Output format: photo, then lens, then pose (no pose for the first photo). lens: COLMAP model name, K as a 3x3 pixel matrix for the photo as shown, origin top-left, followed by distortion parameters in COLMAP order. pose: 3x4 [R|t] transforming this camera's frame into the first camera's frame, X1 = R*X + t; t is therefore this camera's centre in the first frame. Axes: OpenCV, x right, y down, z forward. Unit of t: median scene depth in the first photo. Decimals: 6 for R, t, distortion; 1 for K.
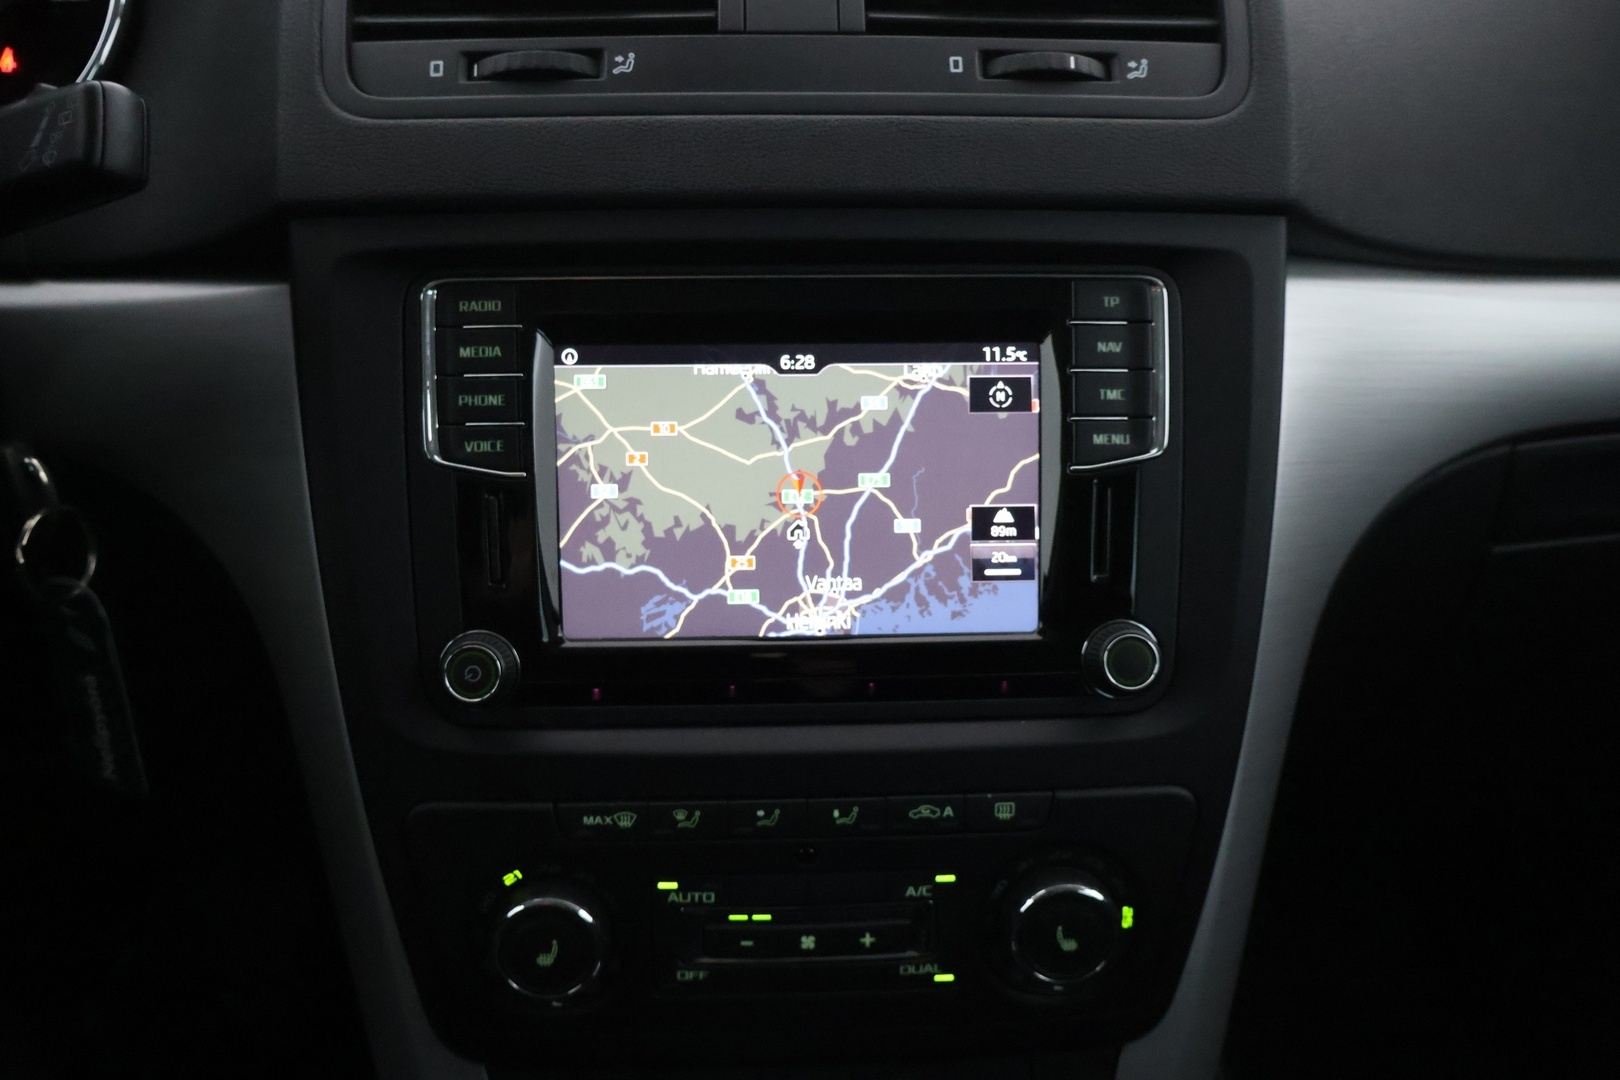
lens RADIAL K [[1399.7, 0, 798.4], [0, 1399.7, 531.8], [0, 0, 1]] dist [0.000438, 0.029404]
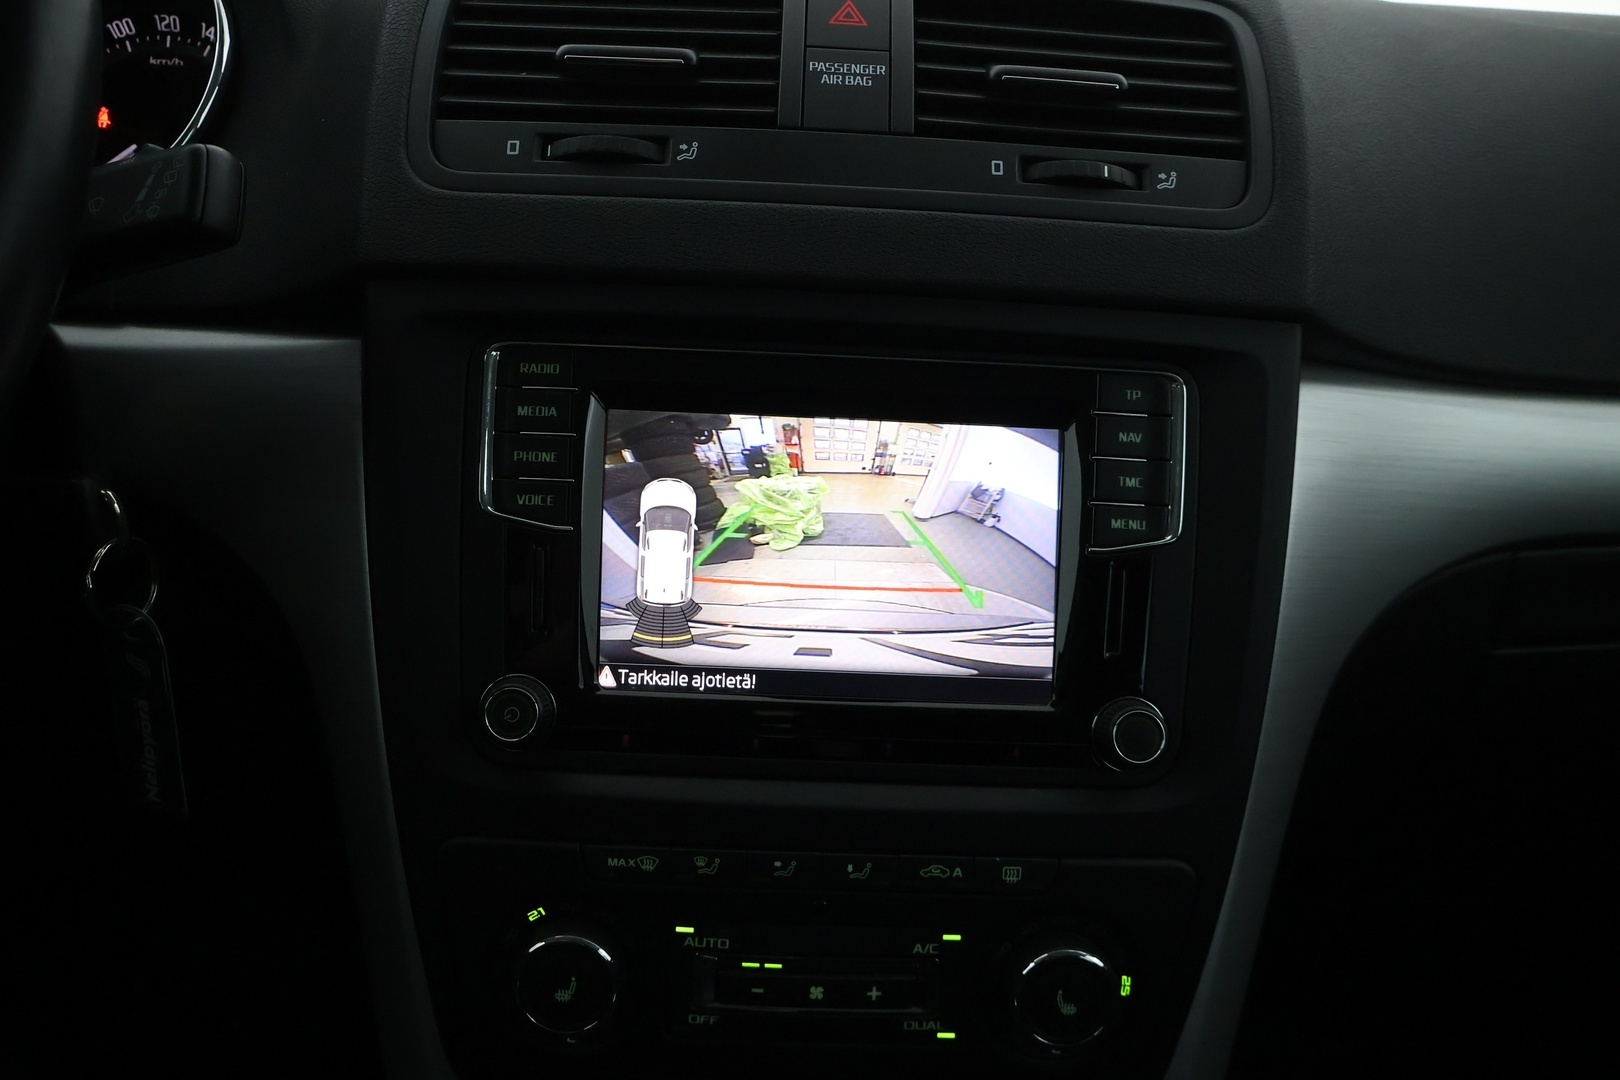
lens RADIAL K [[1399.7, 0, 800.1], [0, 1399.7, 539.4], [0, 0, 1]] dist [0.000438, 0.029404]
pose [[0.998612, 0.051985, -0.008497, -0.013938], [-0.052367, 0.997185, -0.053656, 0.014752], [0.005684, 0.054026, 0.998523, -0.053361]]
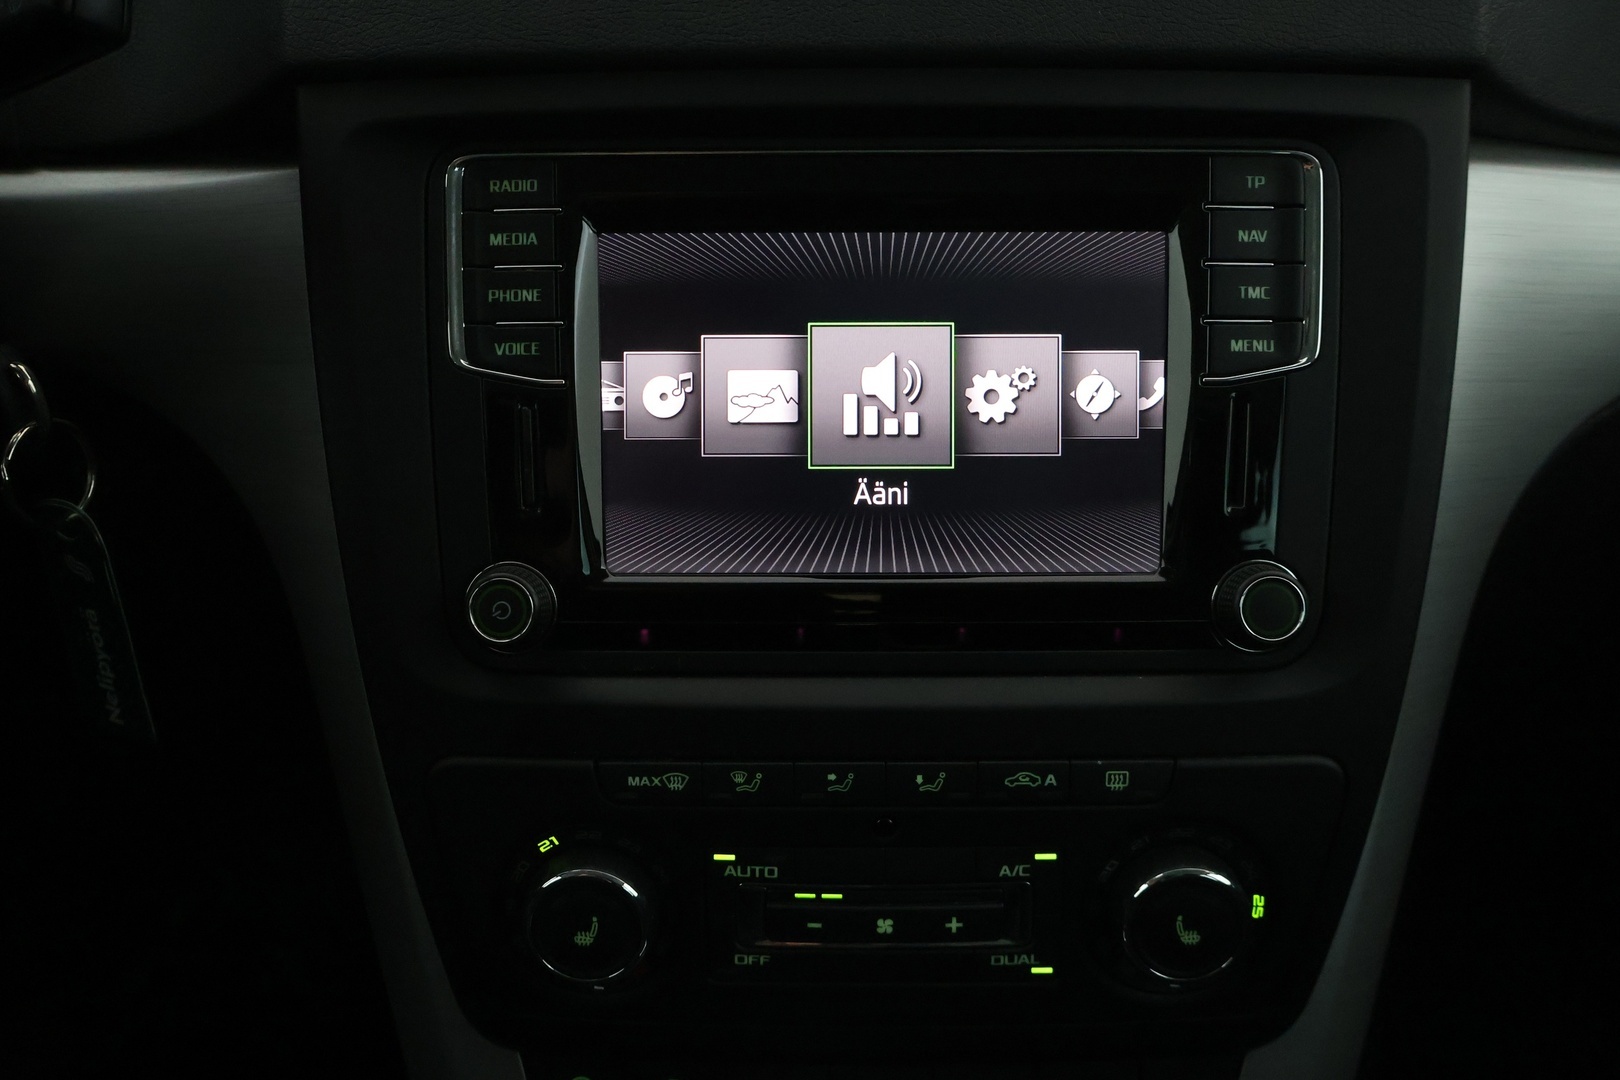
lens RADIAL K [[1399.7, 0, 807.0], [0, 1399.7, 546.4], [0, 0, 1]] dist [0.000438, 0.029404]
pose [[0.998544, 0.012532, -0.052471, 0.001218], [-0.010689, 0.999321, 0.035258, 0.028039], [0.052877, -0.034646, 0.998000, 0.139989]]
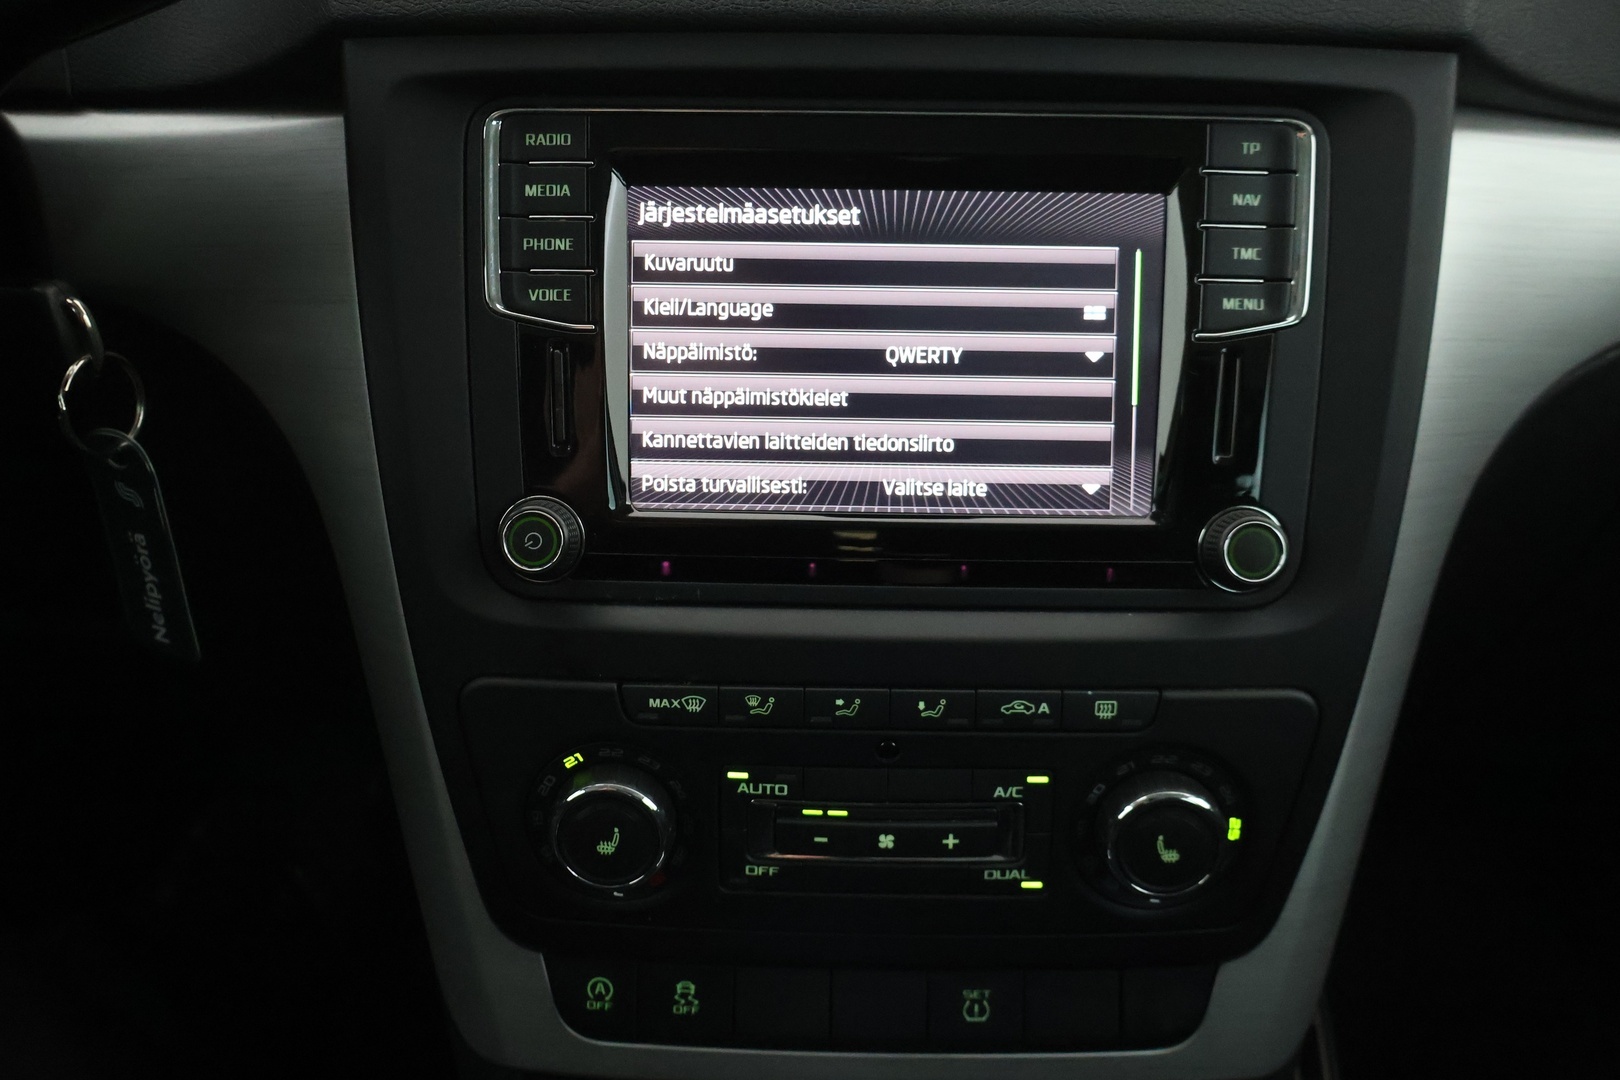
lens RADIAL K [[1399.7, 0, 806.0], [0, 1399.7, 532.6], [0, 0, 1]] dist [0.000438, 0.029404]
pose [[0.998263, 0.031552, -0.049755, -0.006659], [-0.028013, 0.997133, 0.070287, 0.024585], [0.051830, -0.068771, 0.996285, 0.083779]]
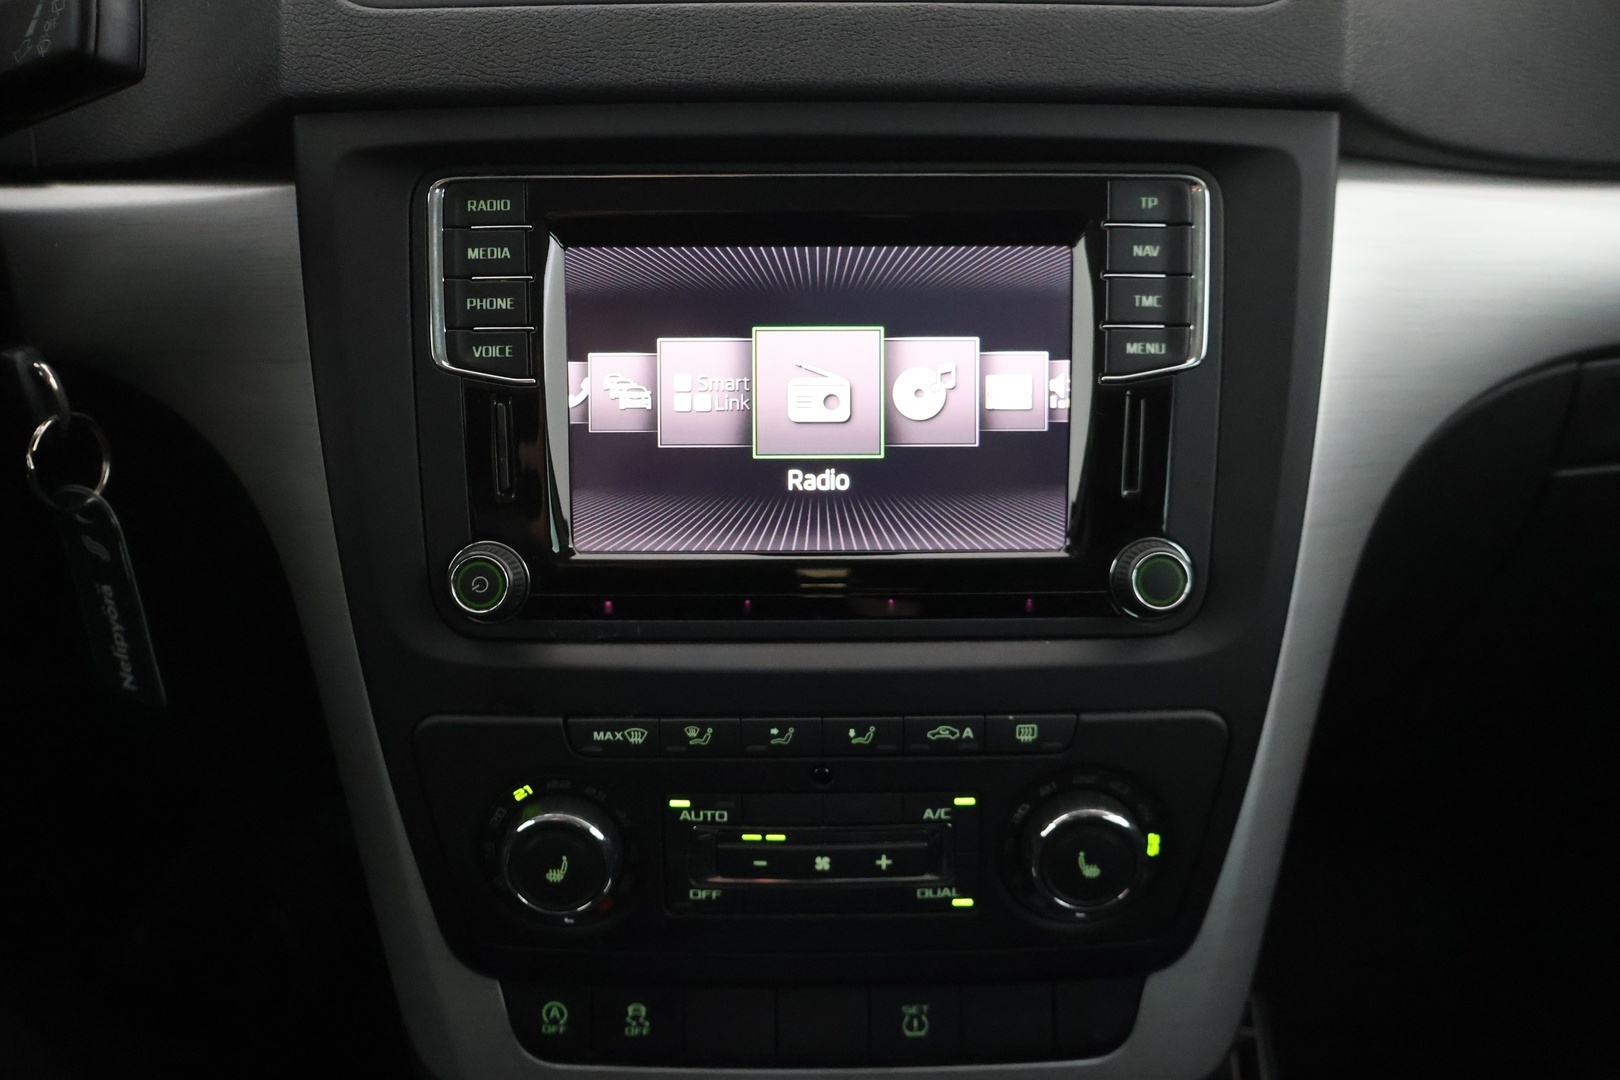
lens RADIAL K [[1399.7, 0, 807.7], [0, 1399.7, 539.7], [0, 0, 1]] dist [0.000438, 0.029404]
pose [[0.999201, 0.010503, -0.038561, 0.031804], [-0.008681, 0.998852, 0.047115, 0.021281], [0.039012, -0.046742, 0.998145, 0.033811]]
